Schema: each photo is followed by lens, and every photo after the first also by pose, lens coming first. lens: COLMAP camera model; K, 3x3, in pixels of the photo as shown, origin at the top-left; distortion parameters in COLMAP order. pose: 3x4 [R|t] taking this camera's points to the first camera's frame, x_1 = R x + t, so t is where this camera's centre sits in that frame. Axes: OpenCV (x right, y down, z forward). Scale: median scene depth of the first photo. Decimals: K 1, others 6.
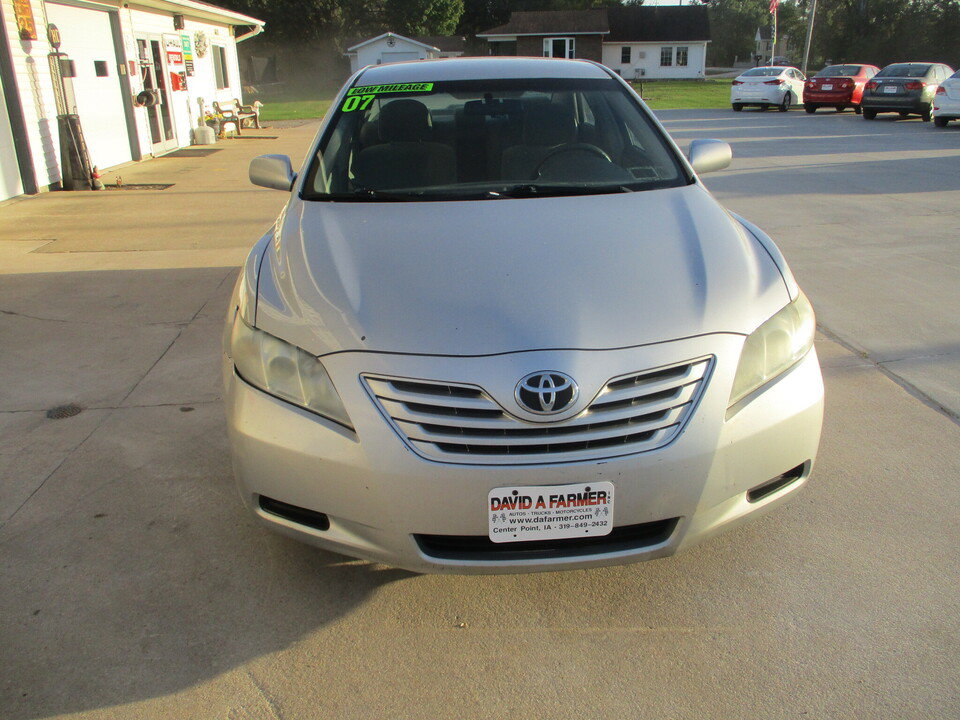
lens RADIAL K [[805.3, 0, 485.5], [0, 805.3, 360.0], [0, 0, 1]] dist [-0.040811, 0.006117]
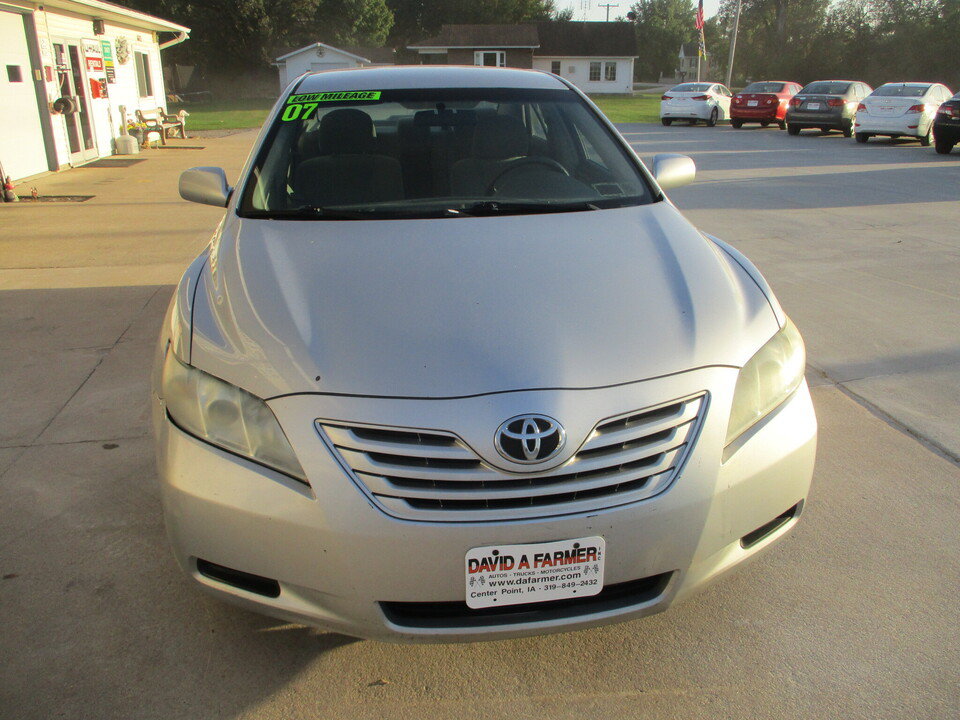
lens RADIAL K [[804.0, 0, 485.7], [0, 804.0, 359.7], [0, 0, 1]] dist [-0.044564, 0.015444]
pose [[0.996375, -0.012133, 0.084204, -0.025853], [0.013314, 0.999820, -0.013486, -0.019749], [-0.084025, 0.014558, 0.996357, 0.068712]]
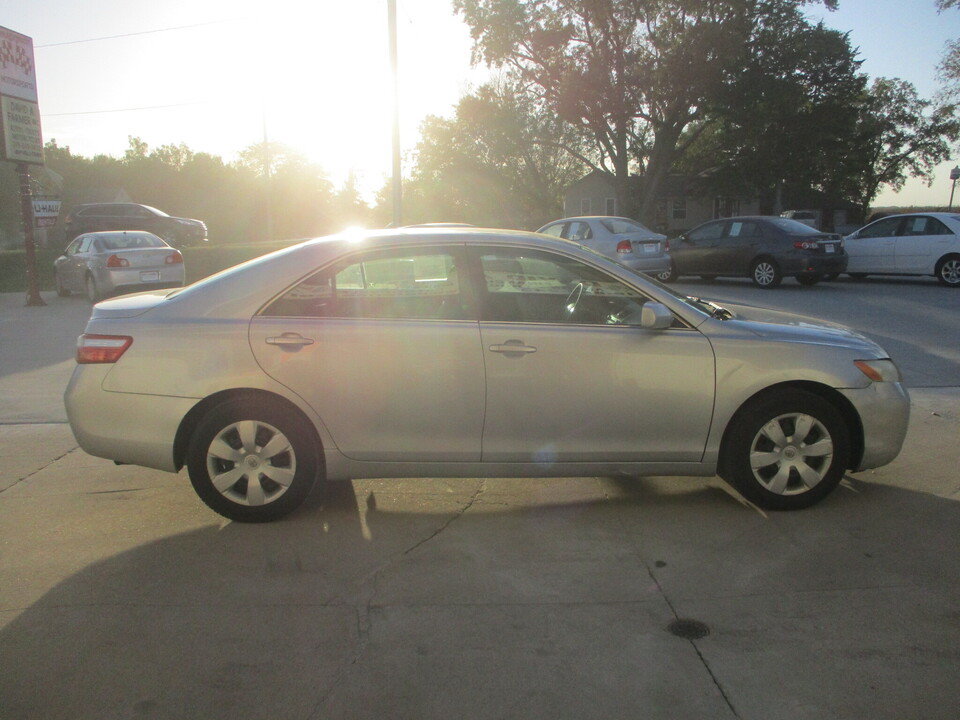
lens RADIAL K [[805.3, 0, 485.5], [0, 805.3, 360.0], [0, 0, 1]] dist [-0.040811, 0.006117]
pose [[0.014186, -0.151612, 0.988338, -1.410802], [0.357976, 0.923691, 0.136557, -0.409663], [-0.933623, 0.351865, 0.067377, 1.129394]]
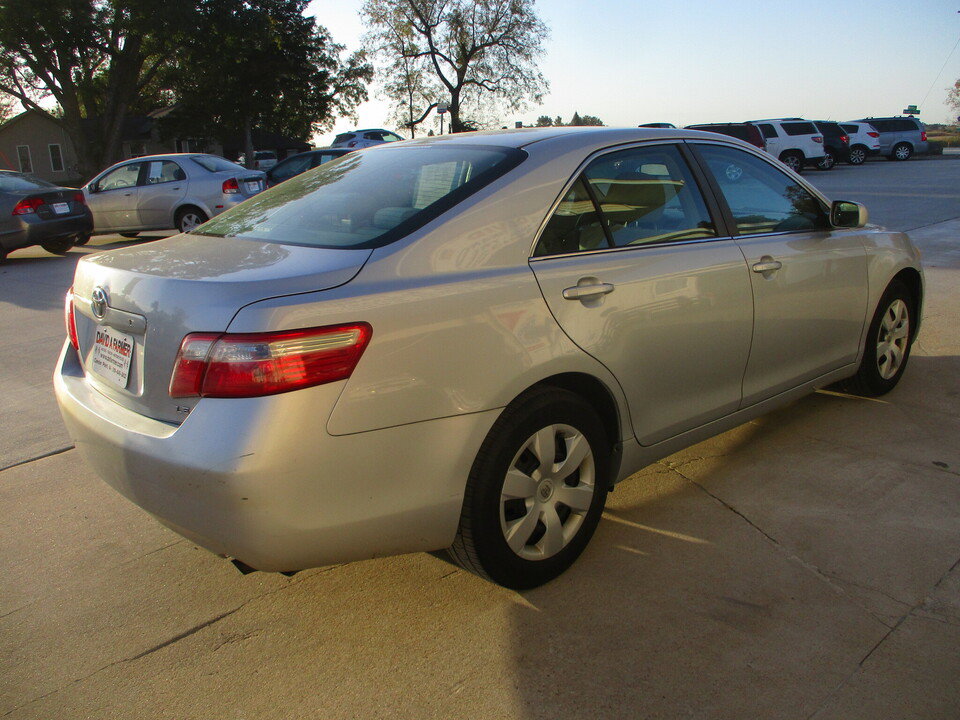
lens RADIAL K [[805.3, 0, 485.5], [0, 805.3, 360.0], [0, 0, 1]] dist [-0.040811, 0.006117]
pose [[-0.628513, -0.150667, 0.763067, -0.791771], [0.323128, 0.841813, 0.432365, -0.672375], [-0.707503, 0.518315, -0.480405, 1.911707]]
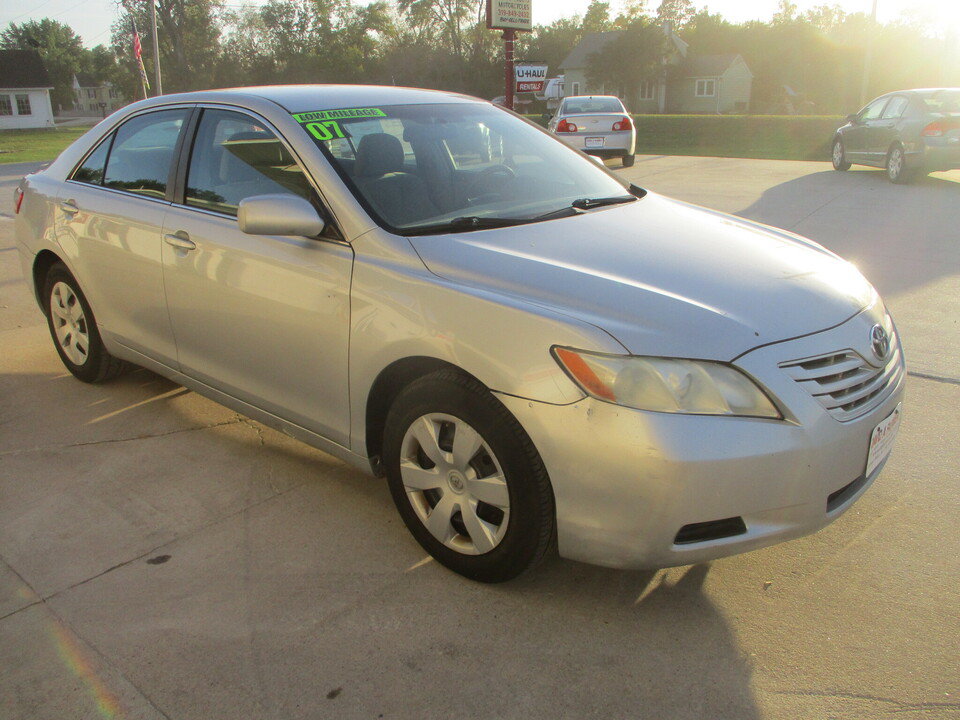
lens RADIAL K [[804.0, 0, 485.7], [0, 804.0, 359.7], [0, 0, 1]] dist [-0.044564, 0.015444]
pose [[0.706615, -0.212514, 0.674932, -0.658992], [0.248530, 0.967603, 0.044470, -0.076339], [-0.662517, 0.136318, 0.736538, 0.281308]]
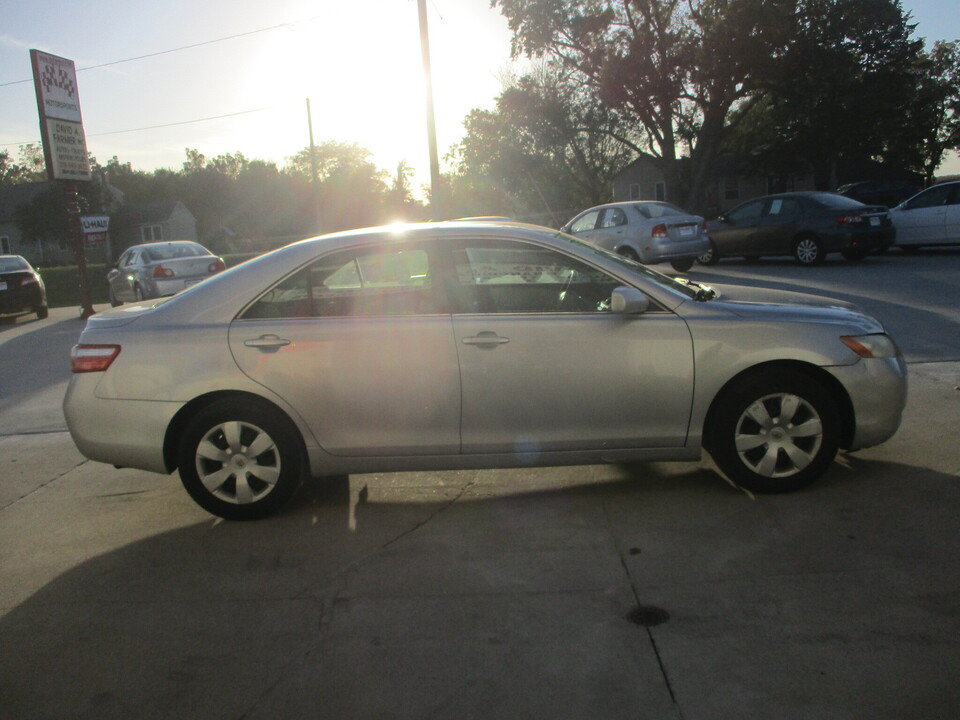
lens RADIAL K [[805.3, 0, 485.5], [0, 805.3, 360.0], [0, 0, 1]] dist [-0.040811, 0.006117]
pose [[0.082976, -0.162370, 0.983235, -1.409467], [0.406819, 0.906201, 0.115317, -0.360591], [-0.909733, 0.390430, 0.141248, 1.012141]]
